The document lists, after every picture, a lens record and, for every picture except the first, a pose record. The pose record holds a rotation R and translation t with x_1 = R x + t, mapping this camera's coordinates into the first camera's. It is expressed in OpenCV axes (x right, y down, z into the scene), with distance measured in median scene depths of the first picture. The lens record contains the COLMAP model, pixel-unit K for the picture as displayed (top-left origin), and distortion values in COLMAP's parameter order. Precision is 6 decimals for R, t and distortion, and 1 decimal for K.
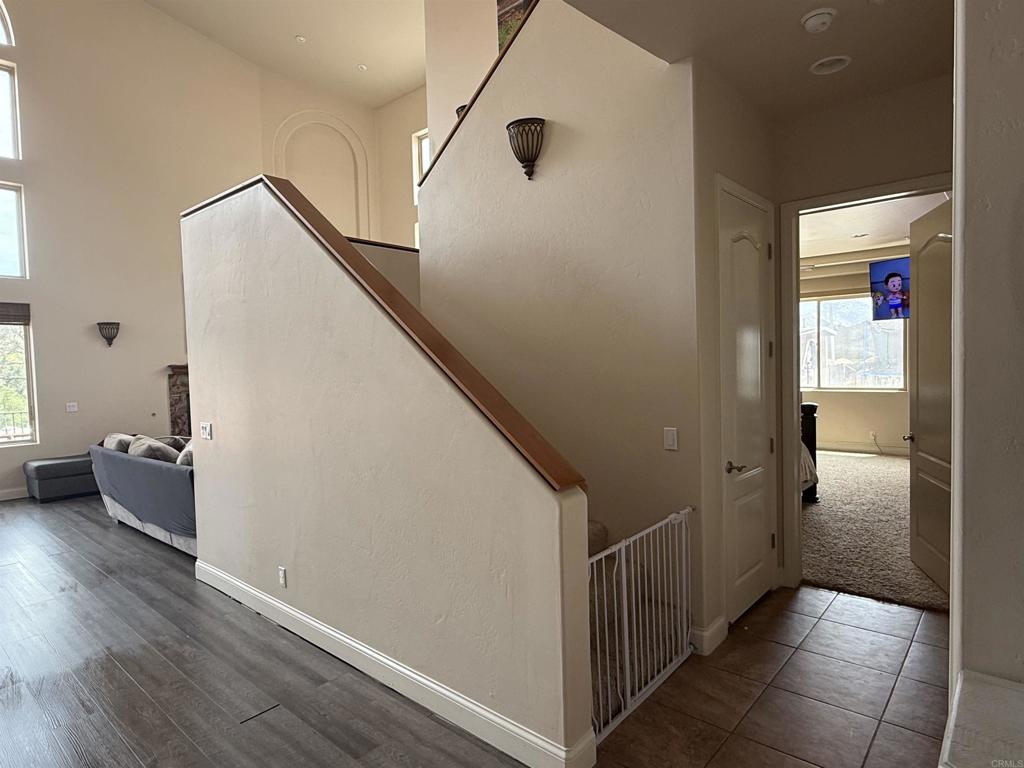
lens RADIAL K [[584.4, 0, 509.2], [0, 584.4, 387.6], [0, 0, 1]] dist [-0.002662, 0.001838]
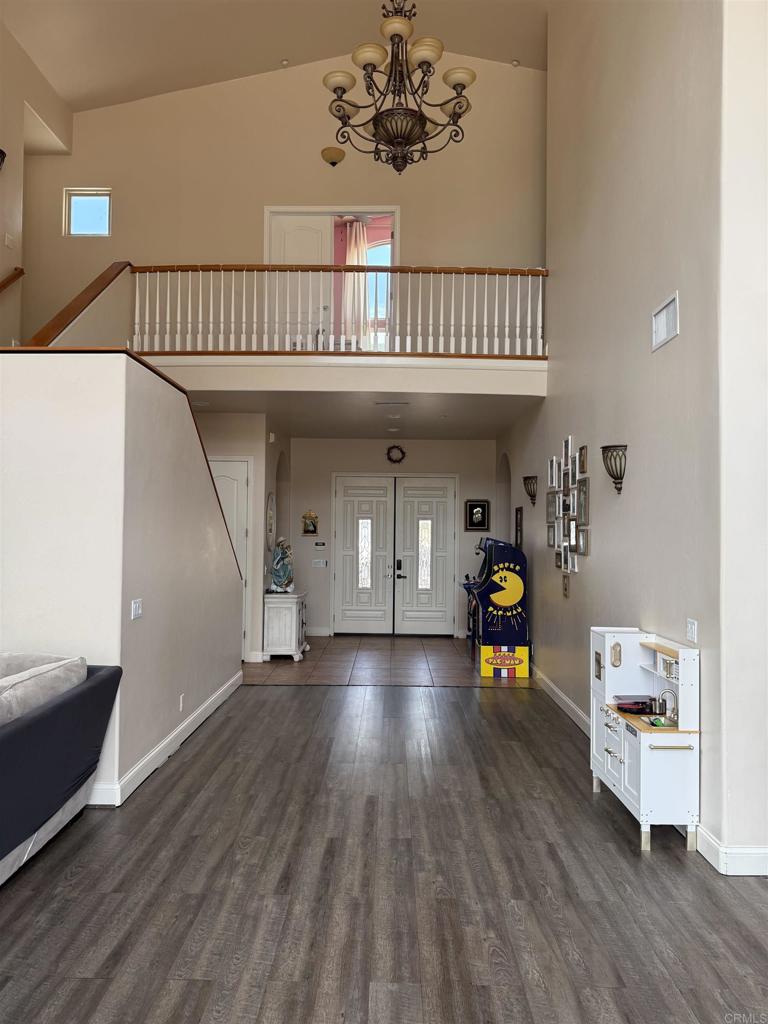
lens RADIAL K [[725.2, 0, 384.0], [0, 725.2, 512.0], [0, 0, 1]] dist [0.000502, 0.000366]
pose [[-0.653351, 0.041856, 0.755897, -1.532080], [0.039727, 0.998990, -0.020979, -0.035981], [-0.756012, 0.016323, -0.654354, 1.370439]]
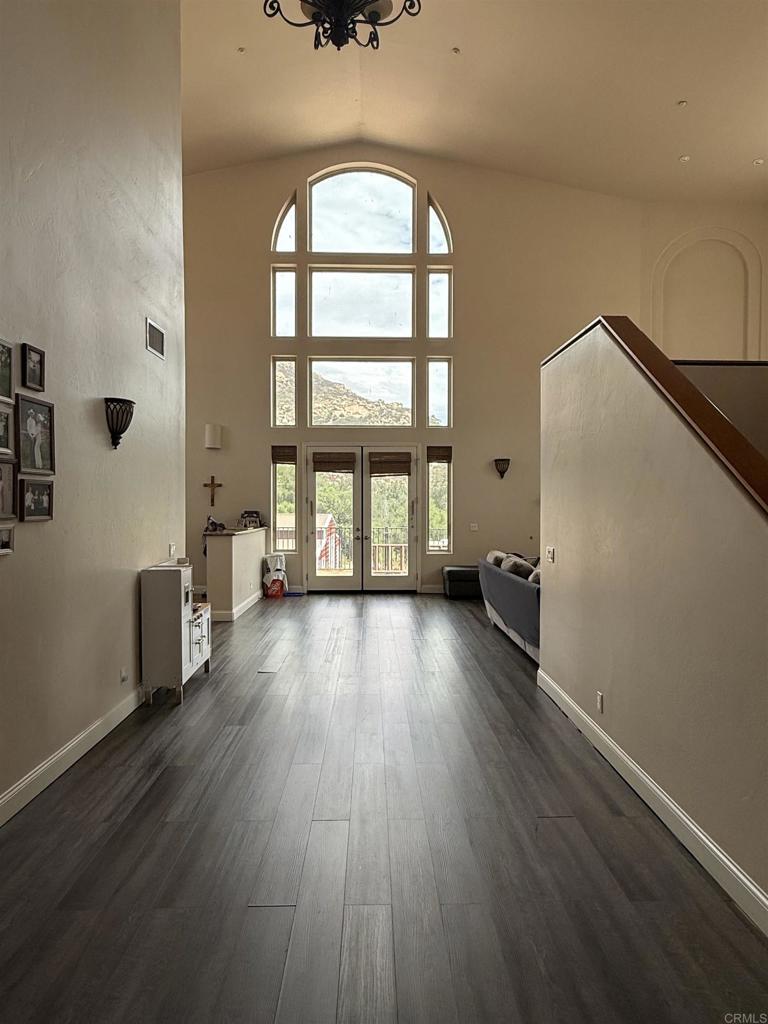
lens RADIAL K [[584.4, 0, 384.0], [0, 584.4, 512.0], [0, 0, 1]] dist [-0.002662, 0.001838]
pose [[0.676746, 0.040339, -0.735110, 0.080621], [-0.049625, 0.998726, 0.009120, -0.001602], [0.734542, 0.030308, 0.677886, 0.007123]]
